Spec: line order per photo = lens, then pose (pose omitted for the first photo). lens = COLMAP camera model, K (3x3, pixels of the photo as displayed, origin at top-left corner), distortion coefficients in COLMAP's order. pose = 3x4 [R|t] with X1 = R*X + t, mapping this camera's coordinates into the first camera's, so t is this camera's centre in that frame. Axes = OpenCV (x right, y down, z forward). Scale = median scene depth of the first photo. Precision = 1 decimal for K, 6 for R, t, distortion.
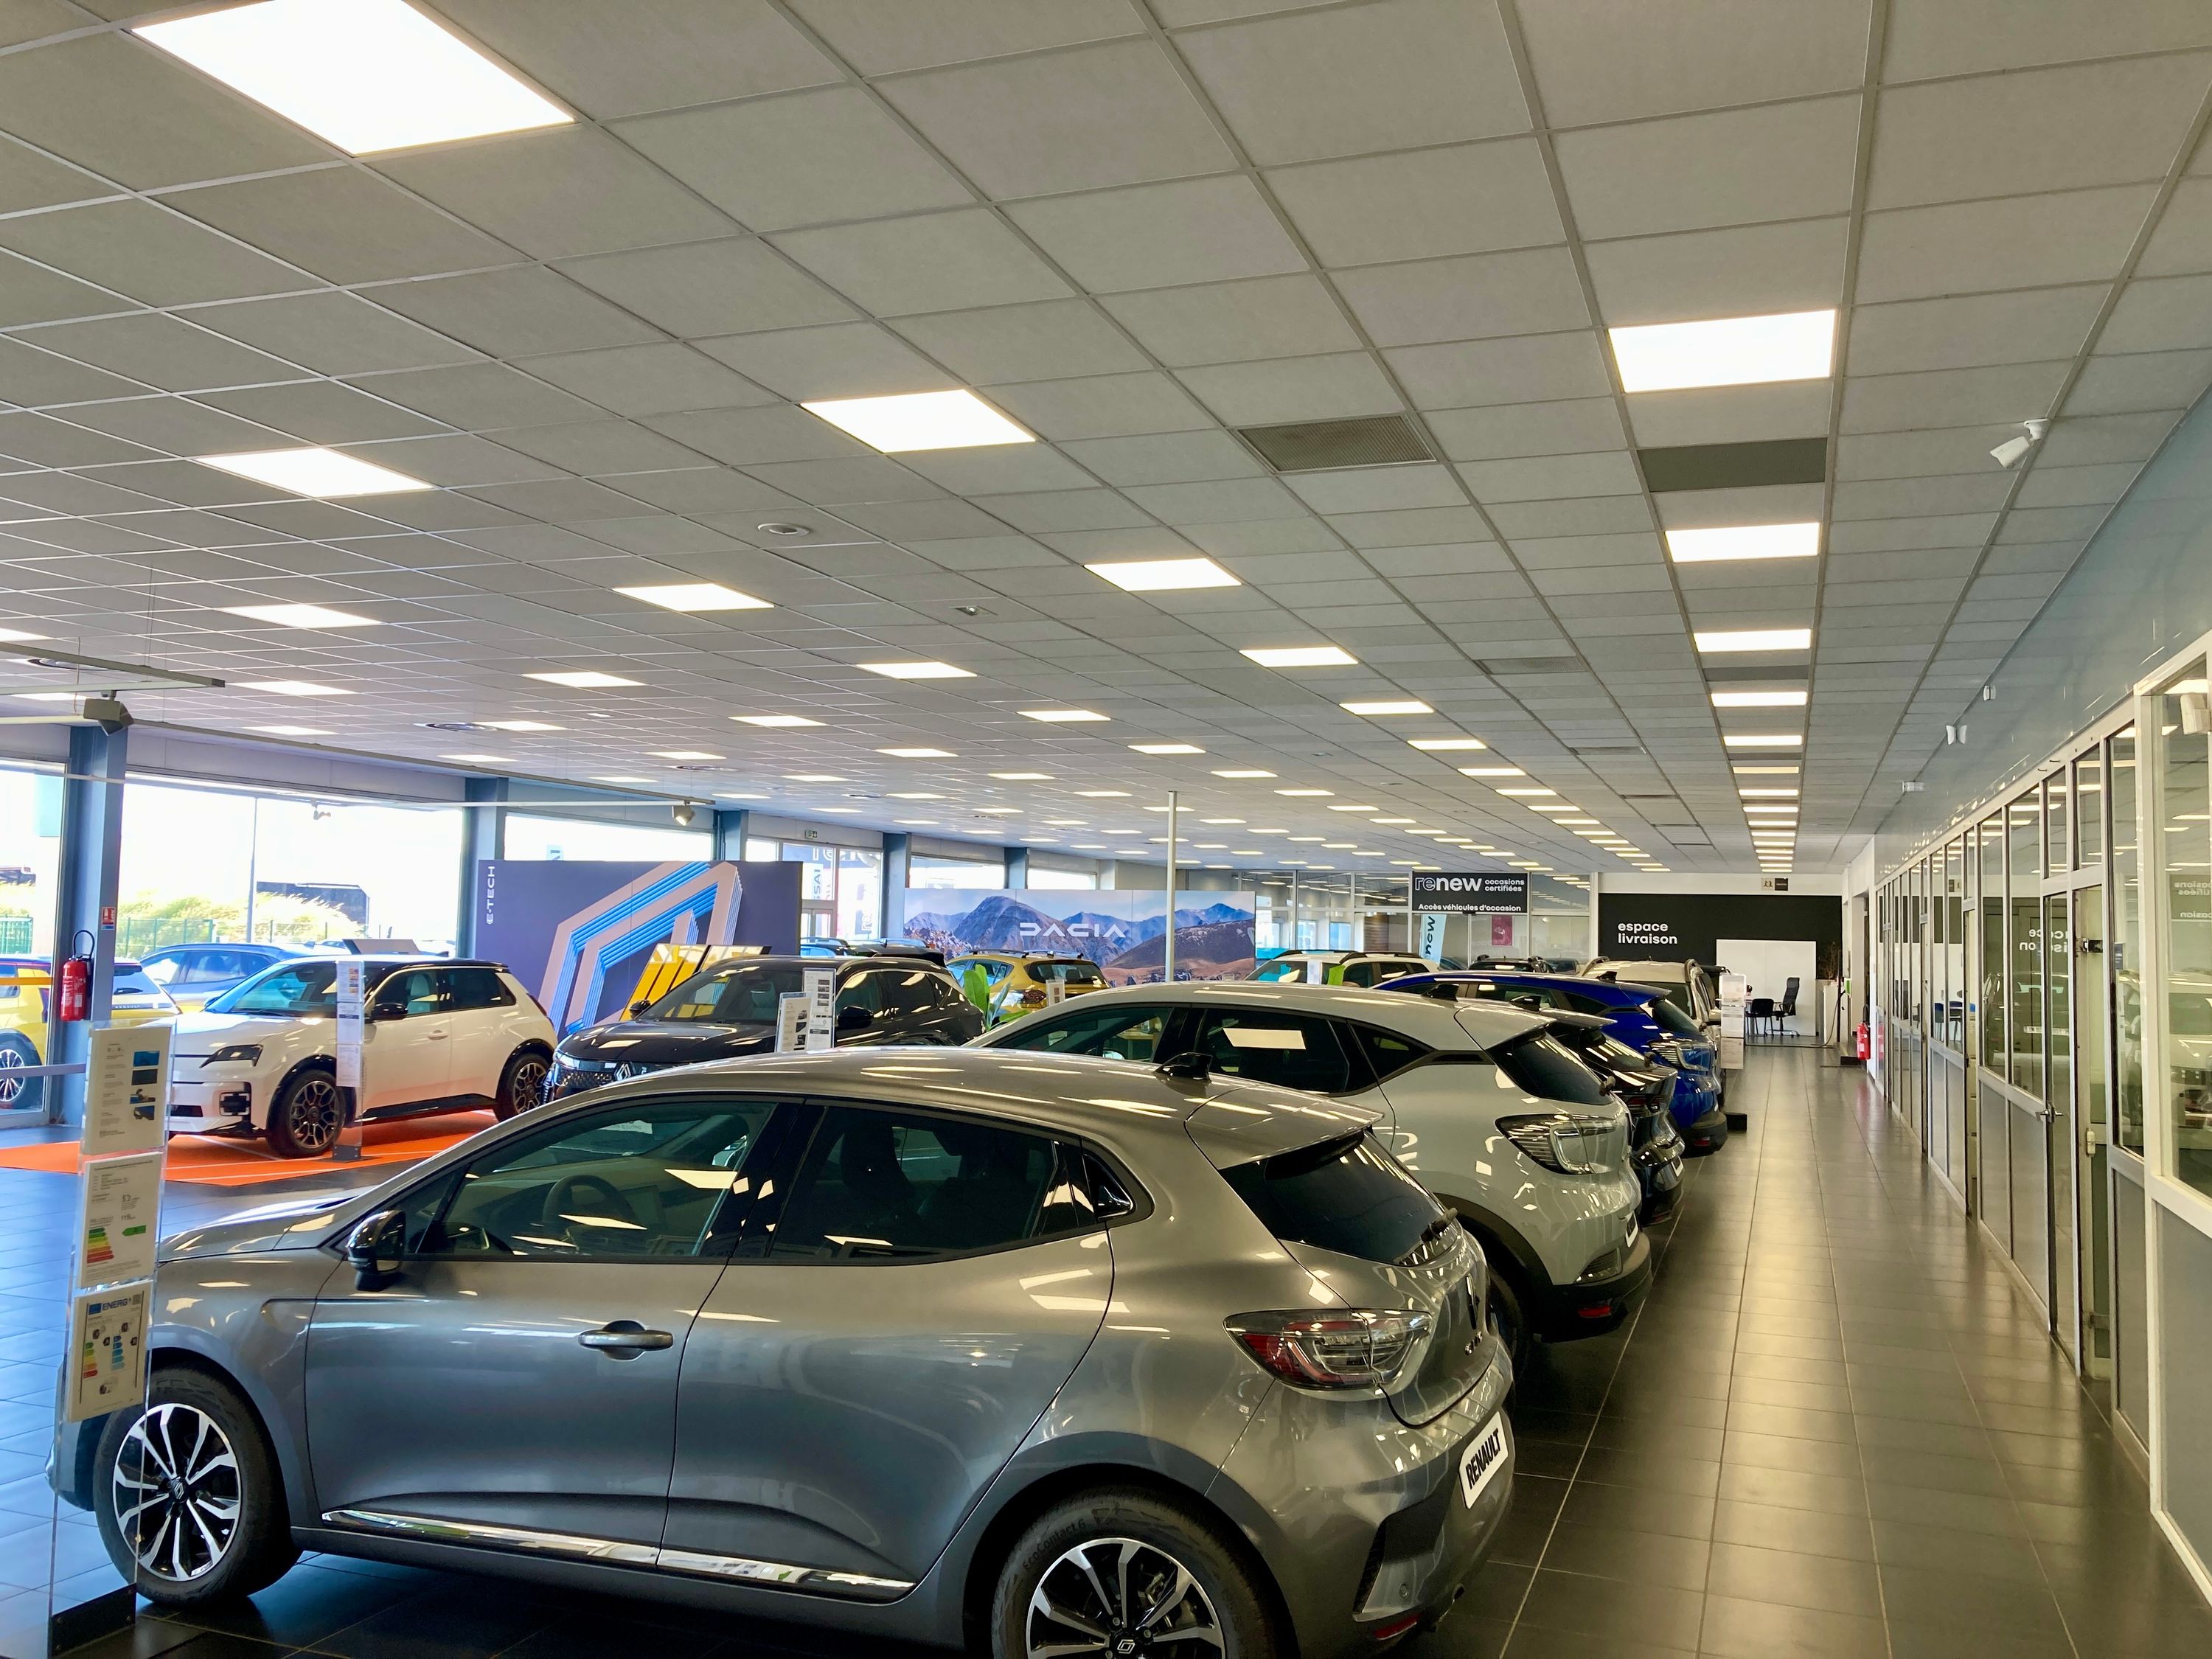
lens RADIAL K [[1794.6, 0, 1119.6], [0, 1794.6, 826.7], [0, 0, 1]] dist [0.036949, 0.003792]
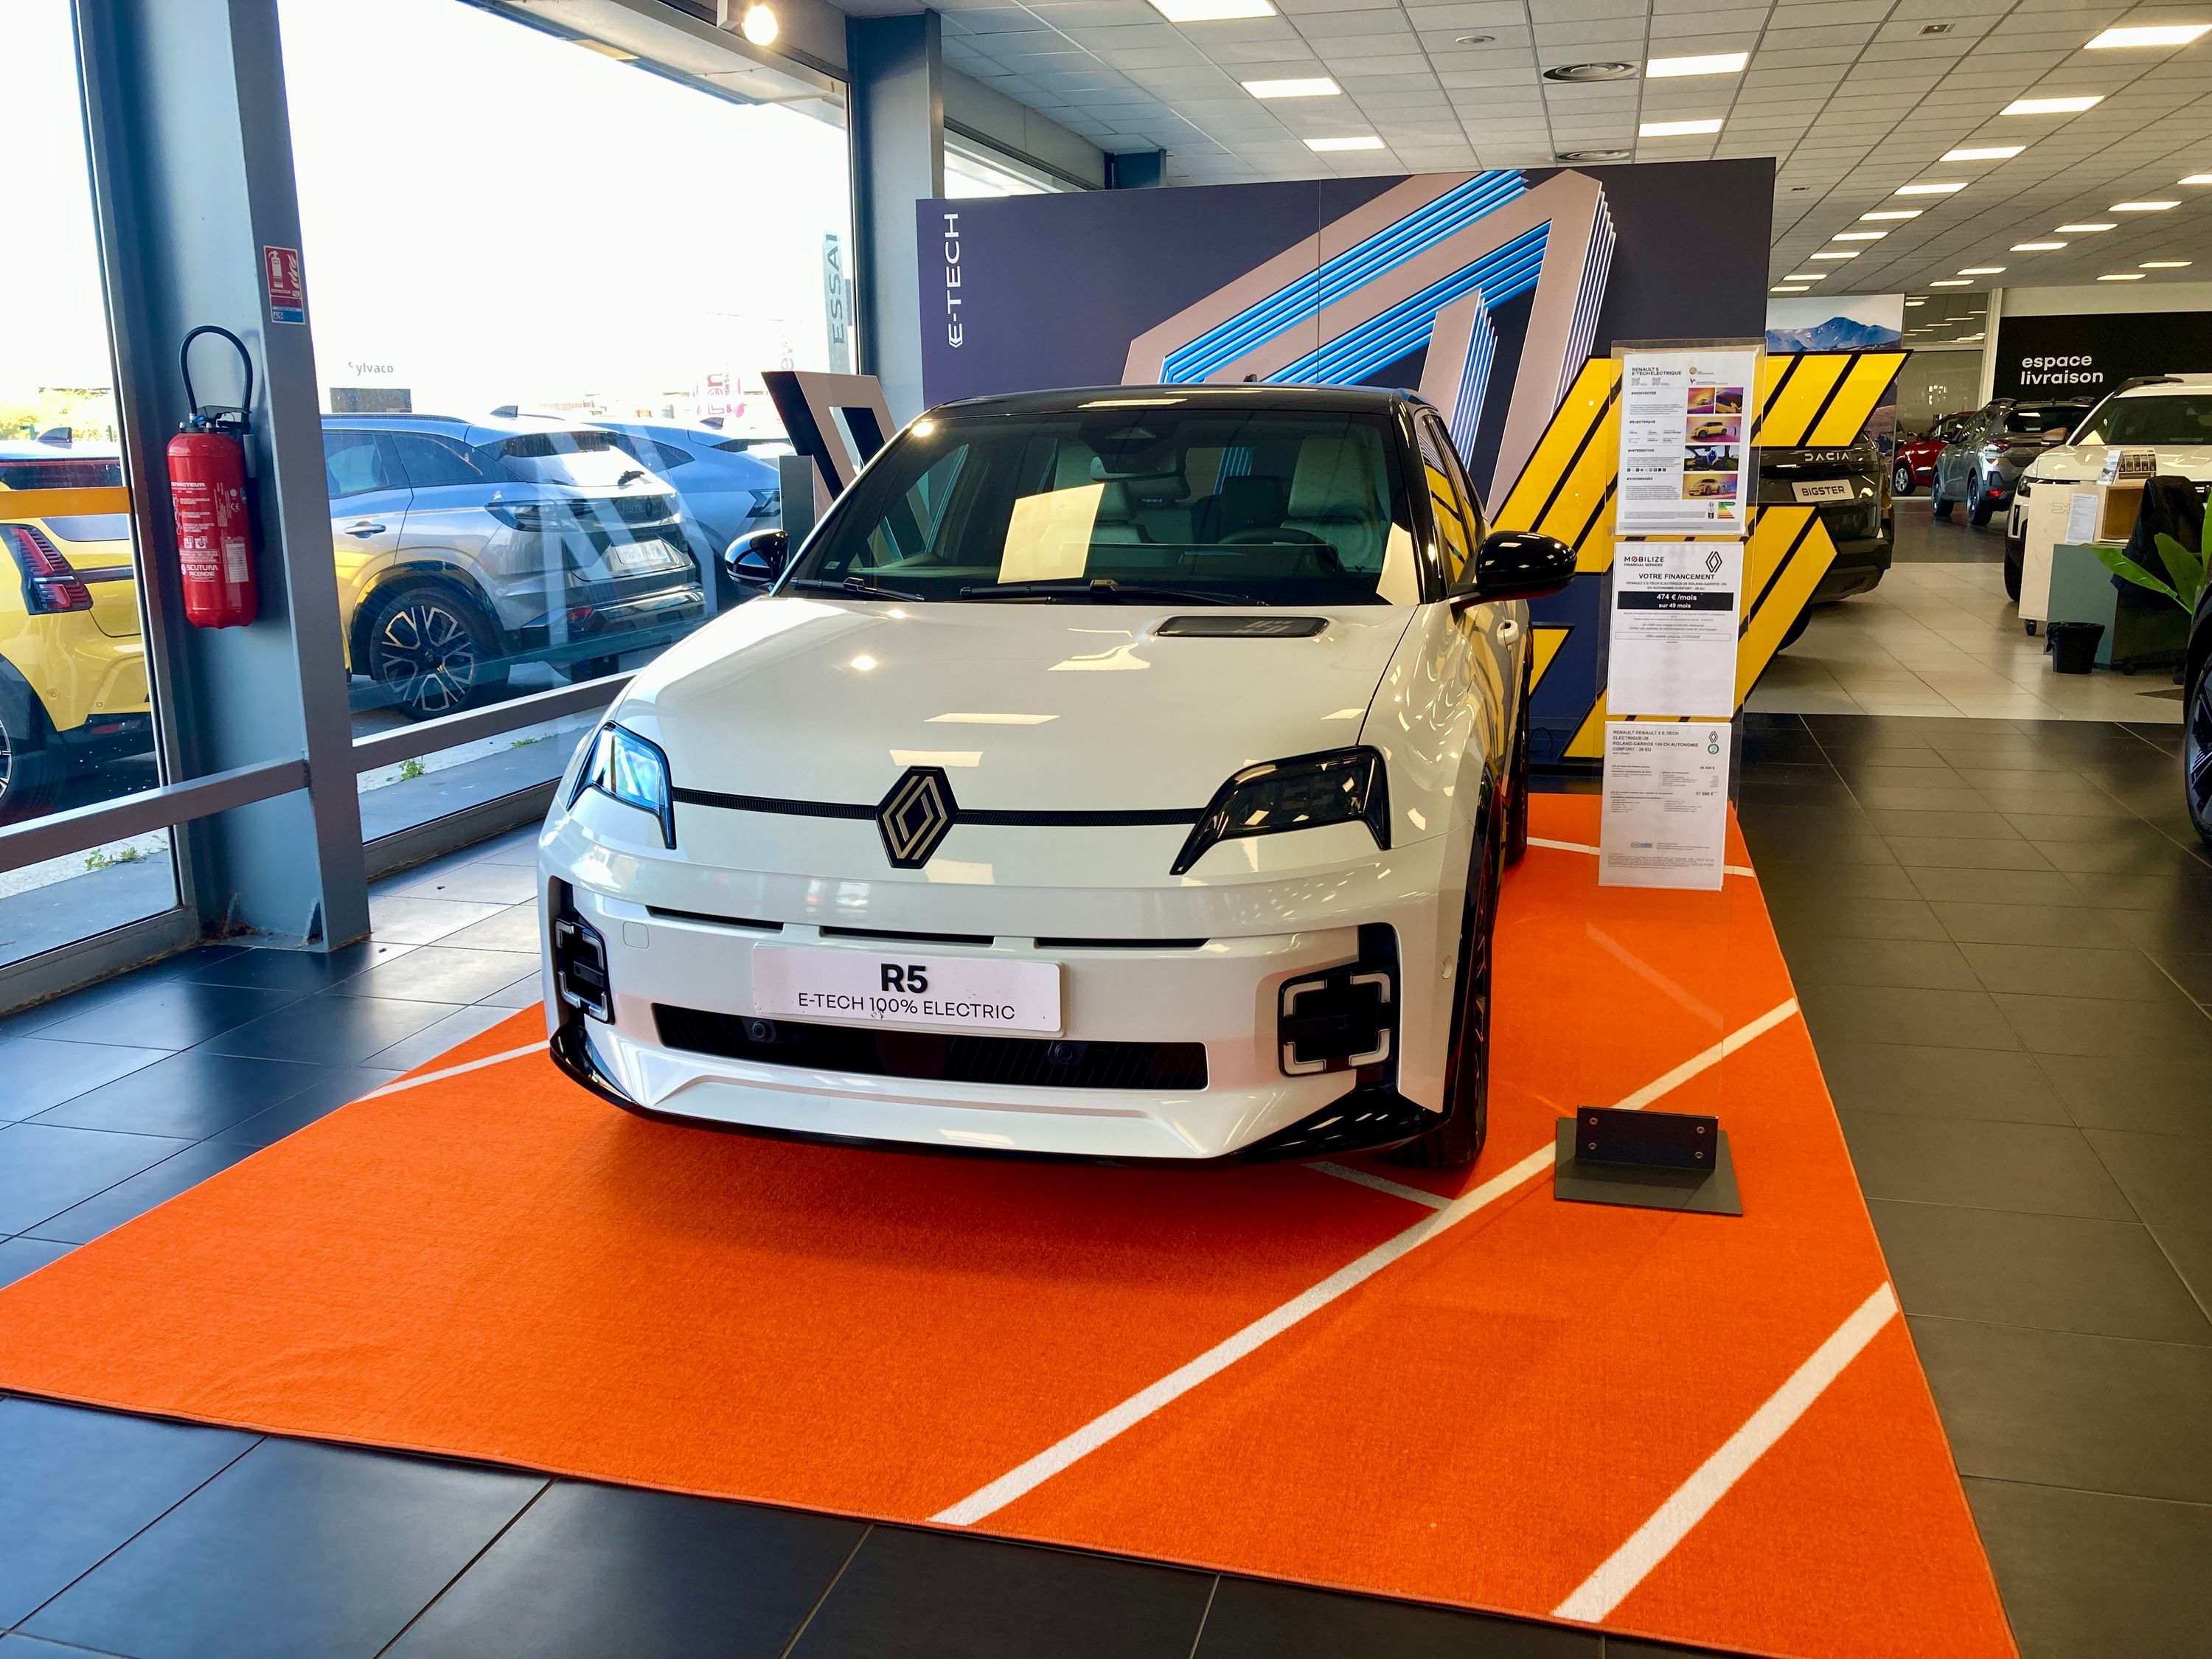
lens RADIAL K [[1794.6, 0, 1092.7], [0, 1794.6, 832.0], [0, 0, 1]] dist [0.036949, 0.003792]
pose [[0.996086, -0.053227, 0.070568, -0.369273], [0.031793, 0.960676, 0.275847, 0.048748], [-0.082475, -0.272524, 0.958608, 0.556637]]
